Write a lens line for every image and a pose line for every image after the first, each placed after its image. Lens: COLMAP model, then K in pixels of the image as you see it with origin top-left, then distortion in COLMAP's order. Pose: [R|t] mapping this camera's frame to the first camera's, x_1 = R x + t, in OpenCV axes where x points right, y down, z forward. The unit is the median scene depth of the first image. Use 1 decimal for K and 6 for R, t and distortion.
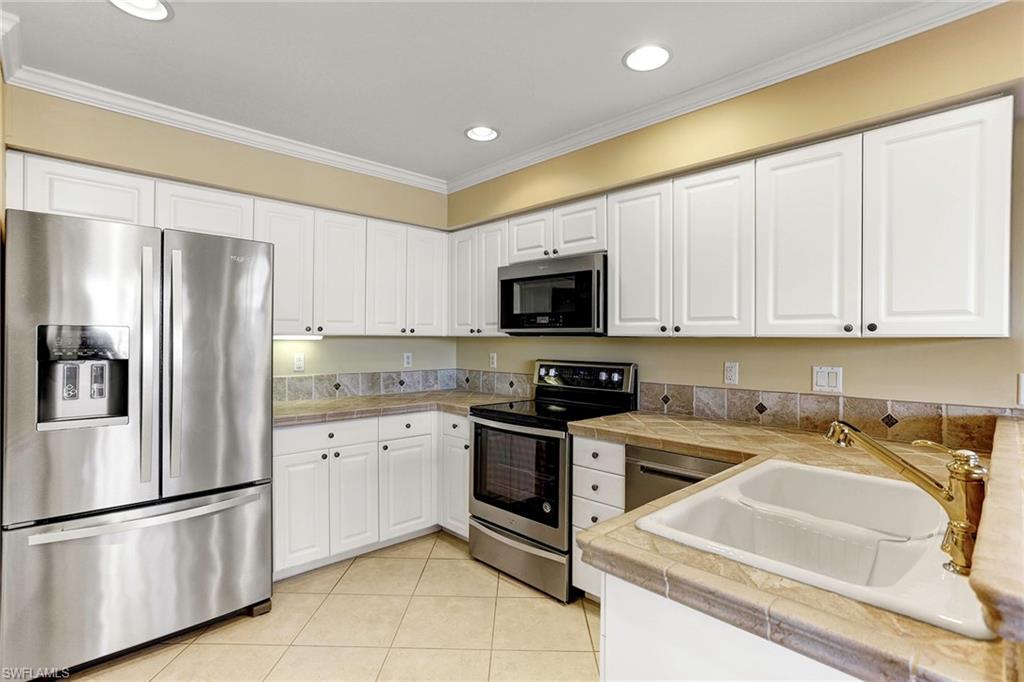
lens RADIAL K [[501.1, 0, 512.0], [0, 501.1, 341.0], [0, 0, 1]] dist [-0.000588, 0.000223]
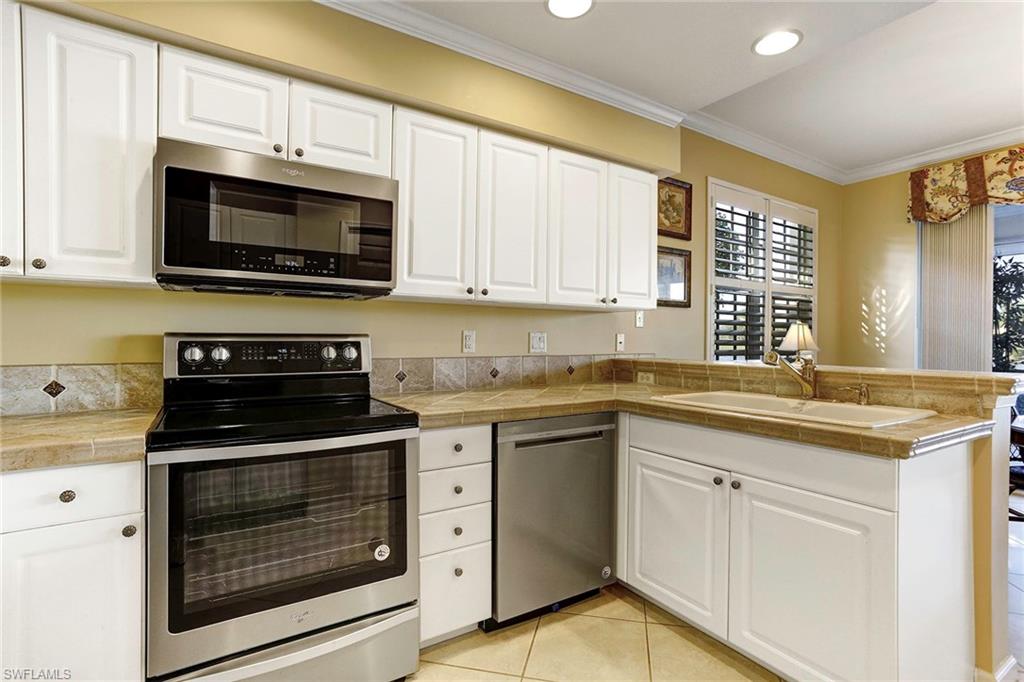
lens RADIAL K [[524.2, 0, 512.0], [0, 524.2, 341.0], [0, 0, 1]] dist [-0.029820, 0.000200]
pose [[0.179308, -0.008758, 0.983754, -0.563439], [-0.003051, 0.999951, 0.009459, 0.052022], [-0.983788, -0.004698, 0.179272, 0.716009]]
